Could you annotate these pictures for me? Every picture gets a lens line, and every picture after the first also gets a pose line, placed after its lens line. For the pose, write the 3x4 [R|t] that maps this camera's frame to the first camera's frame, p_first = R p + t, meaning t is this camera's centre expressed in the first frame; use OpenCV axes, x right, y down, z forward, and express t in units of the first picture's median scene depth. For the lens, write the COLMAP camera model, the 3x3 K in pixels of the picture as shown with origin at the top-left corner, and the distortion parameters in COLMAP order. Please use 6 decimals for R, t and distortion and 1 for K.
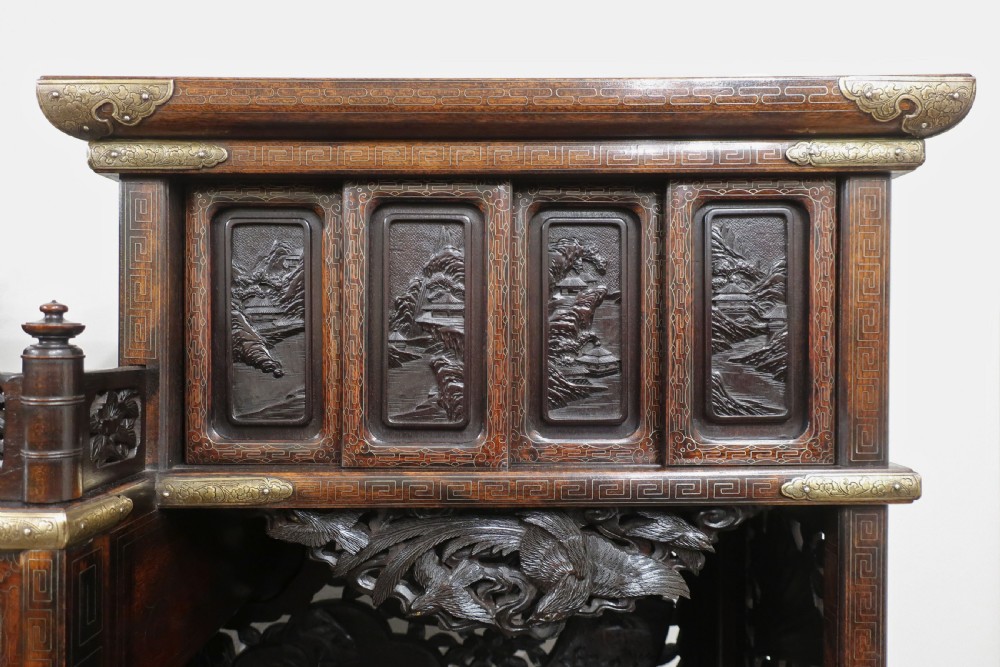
lens RADIAL K [[788.0, 0, 500.0], [0, 788.0, 333.5], [0, 0, 1]] dist [0.004107, 0.008050]
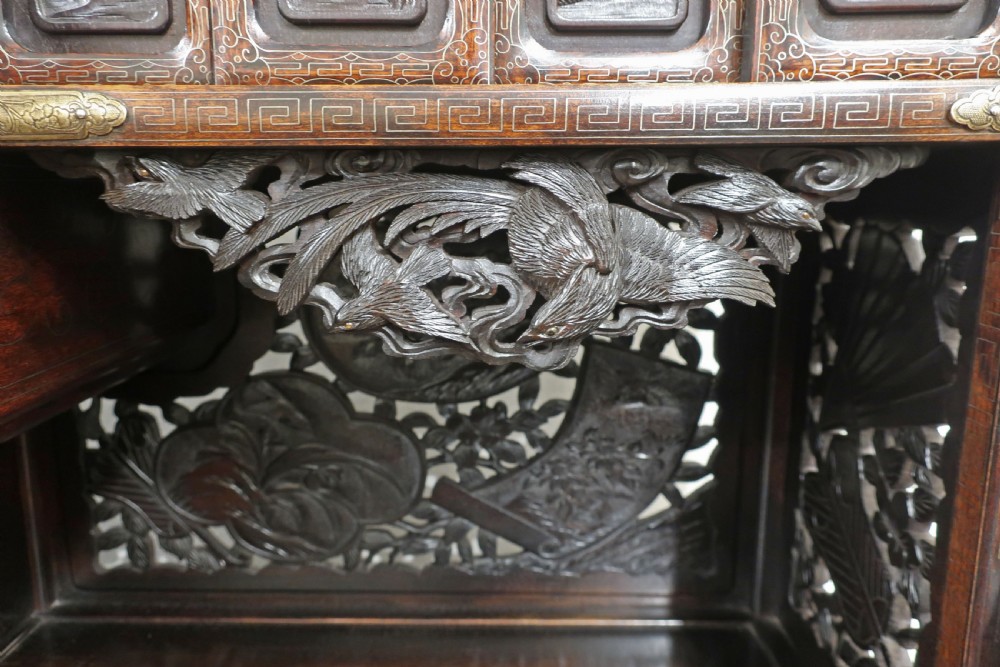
lens RADIAL K [[788.0, 0, 500.0], [0, 788.0, 333.5], [0, 0, 1]] dist [0.004107, 0.008050]
pose [[0.999969, 0.002096, -0.007529, 0.023244], [-0.000642, 0.982126, 0.188221, 0.238318], [0.007788, -0.188211, 0.982098, 0.367599]]
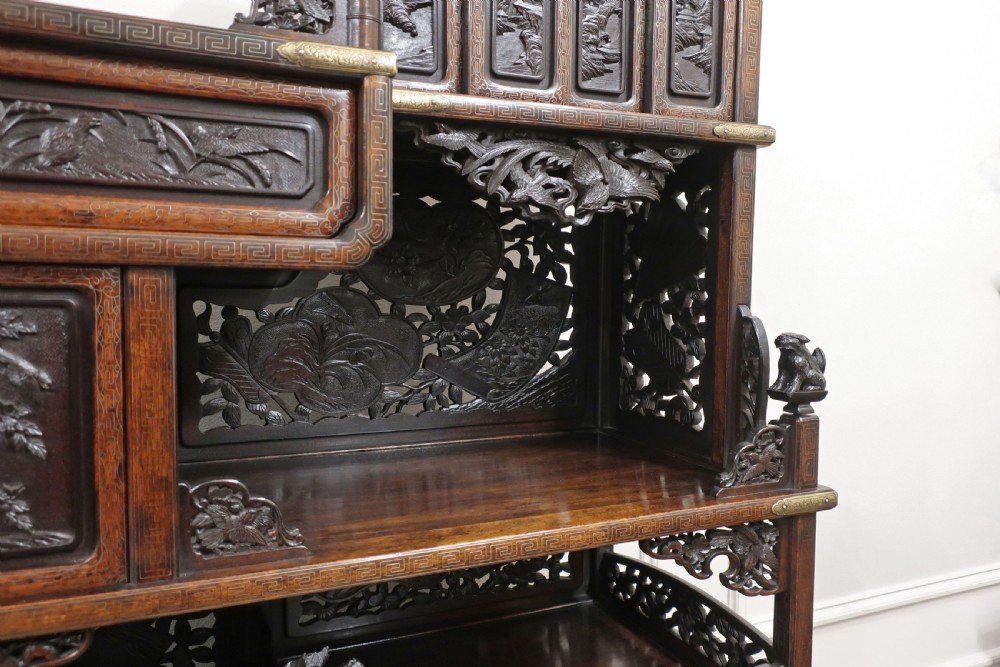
lens RADIAL K [[788.0, 0, 500.0], [0, 788.0, 333.5], [0, 0, 1]] dist [0.004107, 0.008050]
pose [[0.915640, -0.024901, 0.401228, -0.739995], [-0.008382, 0.996680, 0.080984, 0.481752], [-0.401912, -0.077516, 0.912391, -0.399465]]
